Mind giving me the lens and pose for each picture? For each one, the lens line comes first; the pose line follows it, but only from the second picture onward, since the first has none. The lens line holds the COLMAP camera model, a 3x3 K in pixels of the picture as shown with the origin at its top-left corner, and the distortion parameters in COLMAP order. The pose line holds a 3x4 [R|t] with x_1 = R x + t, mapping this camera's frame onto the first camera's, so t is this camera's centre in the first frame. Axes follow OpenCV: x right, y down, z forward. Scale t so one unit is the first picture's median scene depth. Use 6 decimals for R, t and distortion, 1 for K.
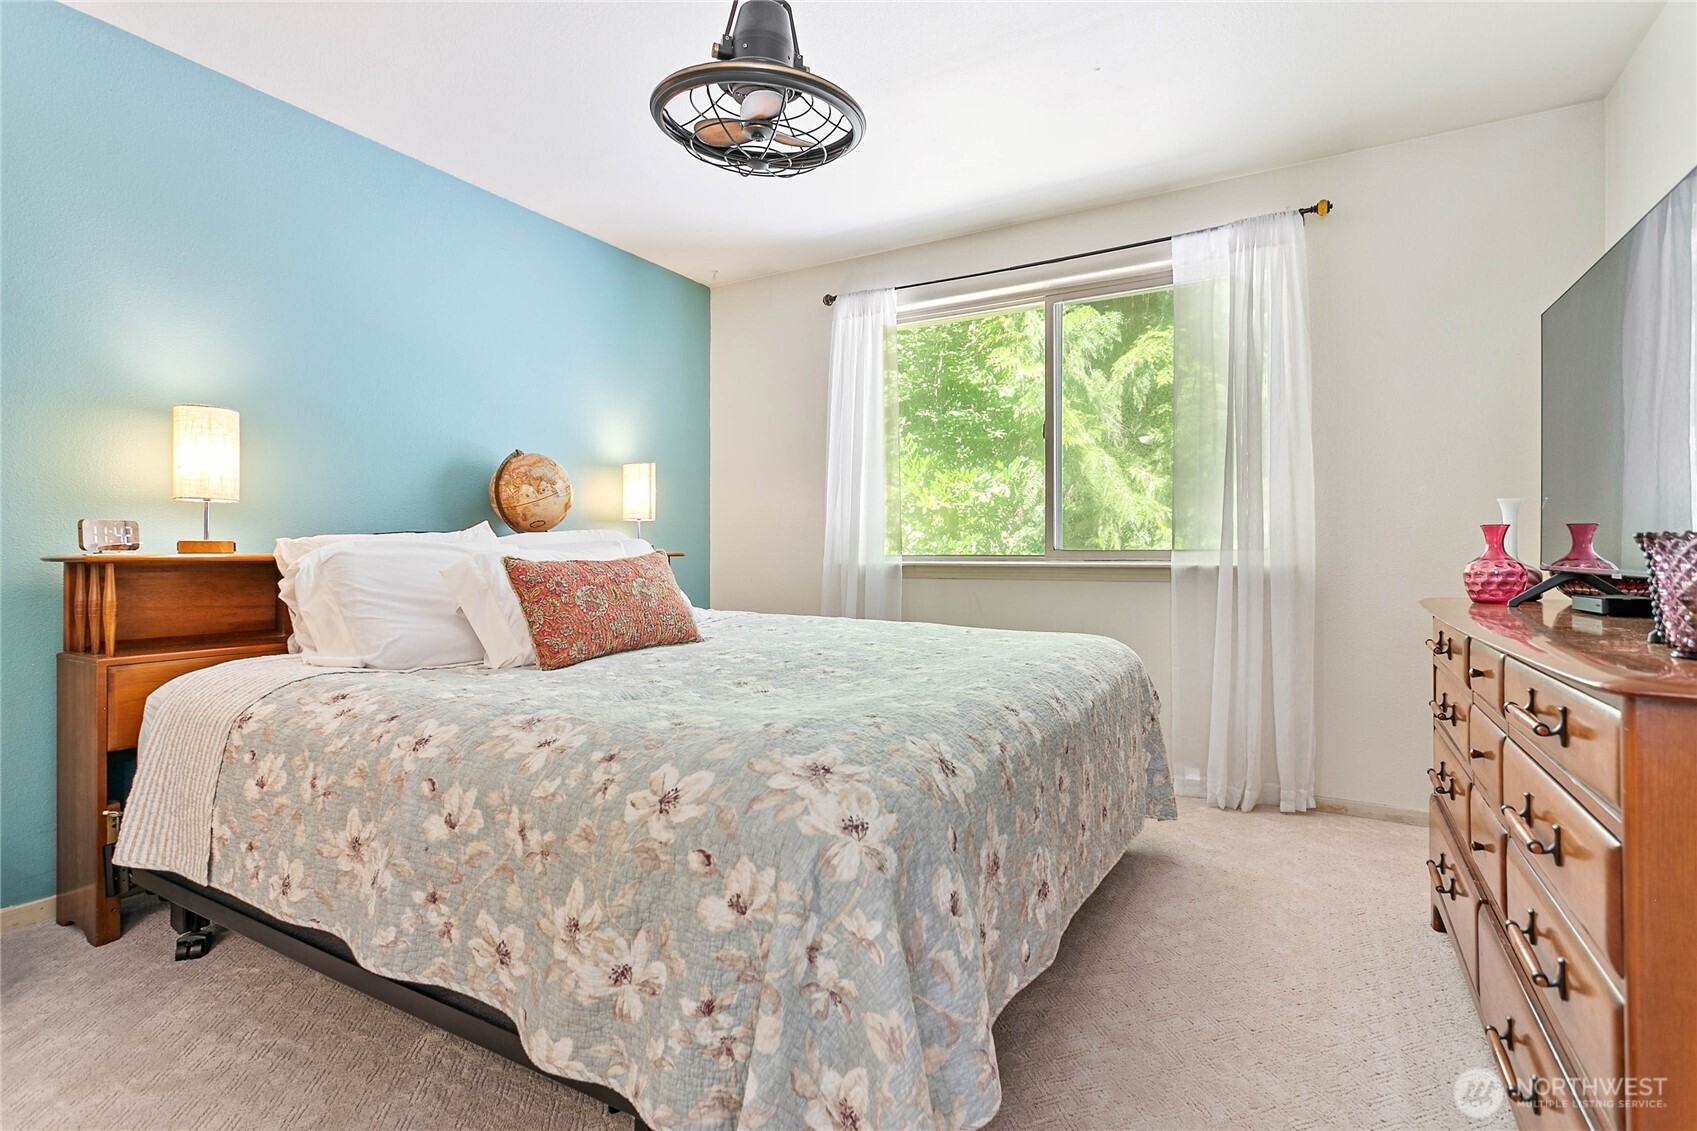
lens RADIAL K [[811.2, 0, 849.1], [0, 811.2, 559.1], [0, 0, 1]] dist [-0.002042, 0.000044]
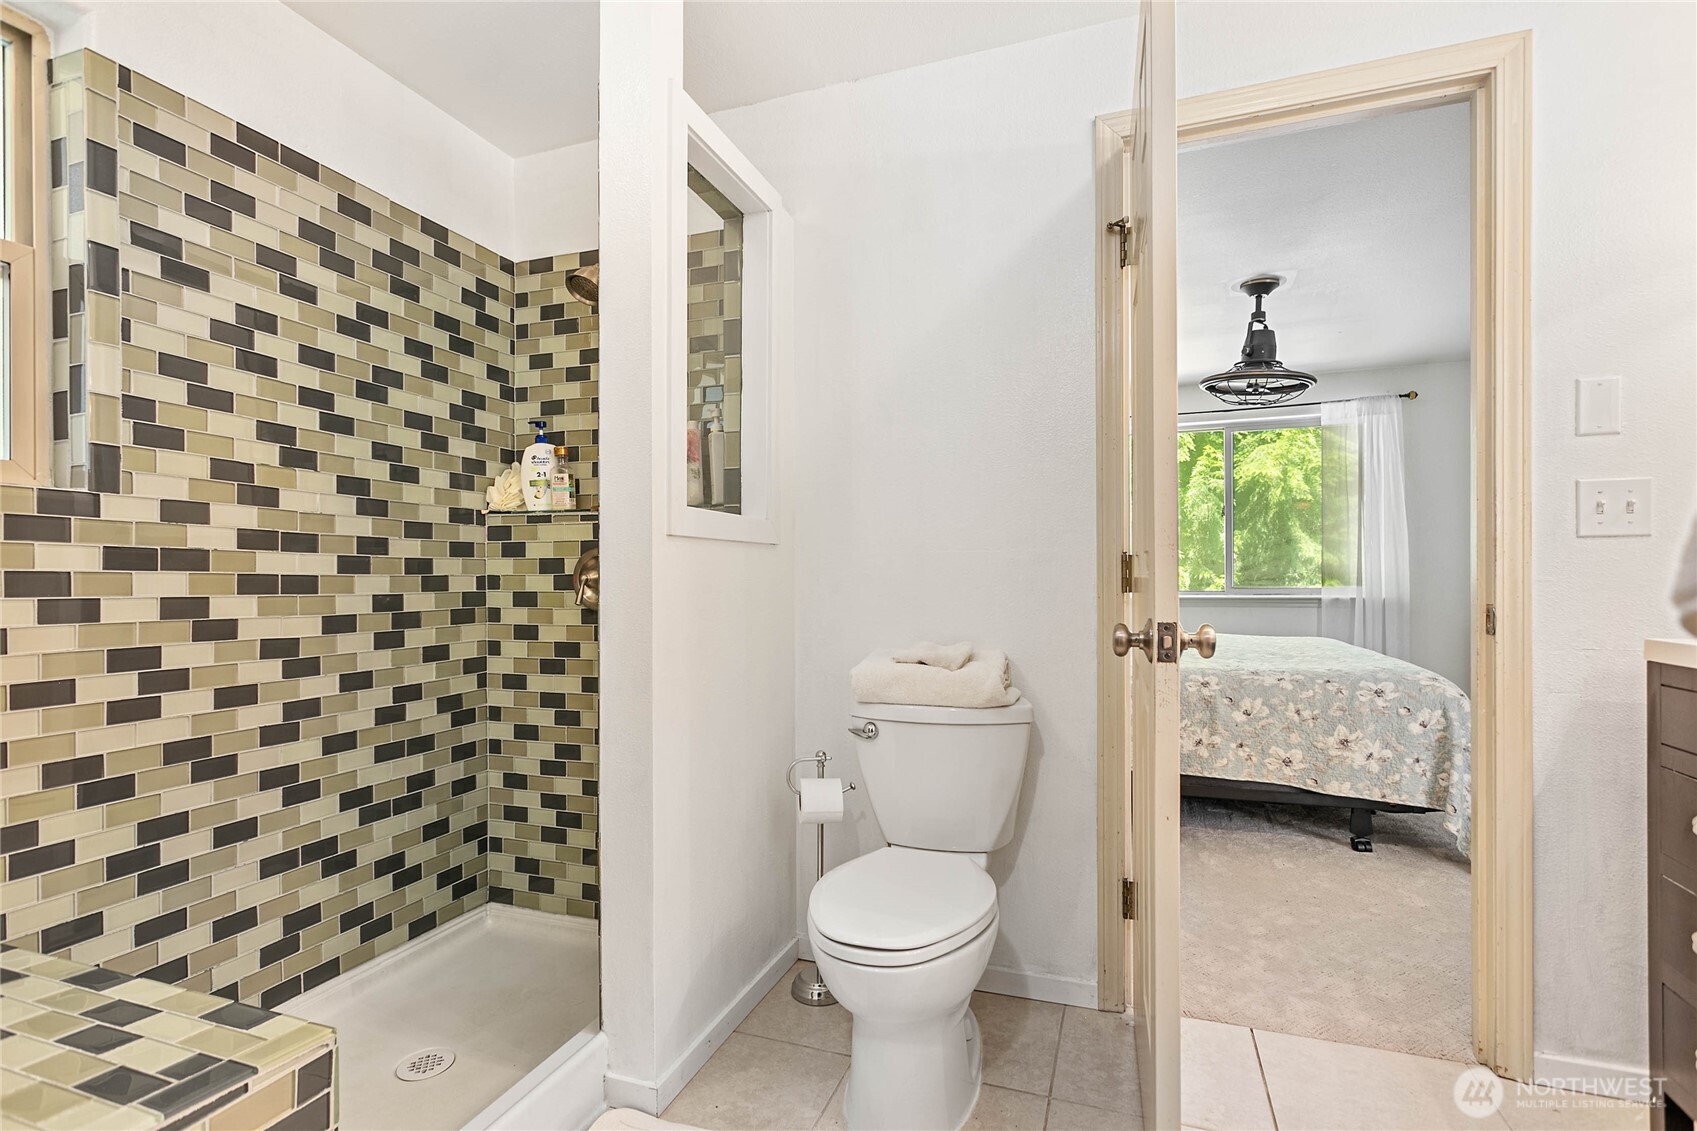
lens RADIAL K [[811.2, 0, 847.0], [0, 811.2, 576.7], [0, 0, 1]] dist [-0.002042, 0.000044]
pose [[0.984535, -0.000839, 0.175187, -2.116881], [0.001867, 0.999982, -0.005700, -0.067965], [-0.175179, 0.005938, 0.984519, -1.174105]]
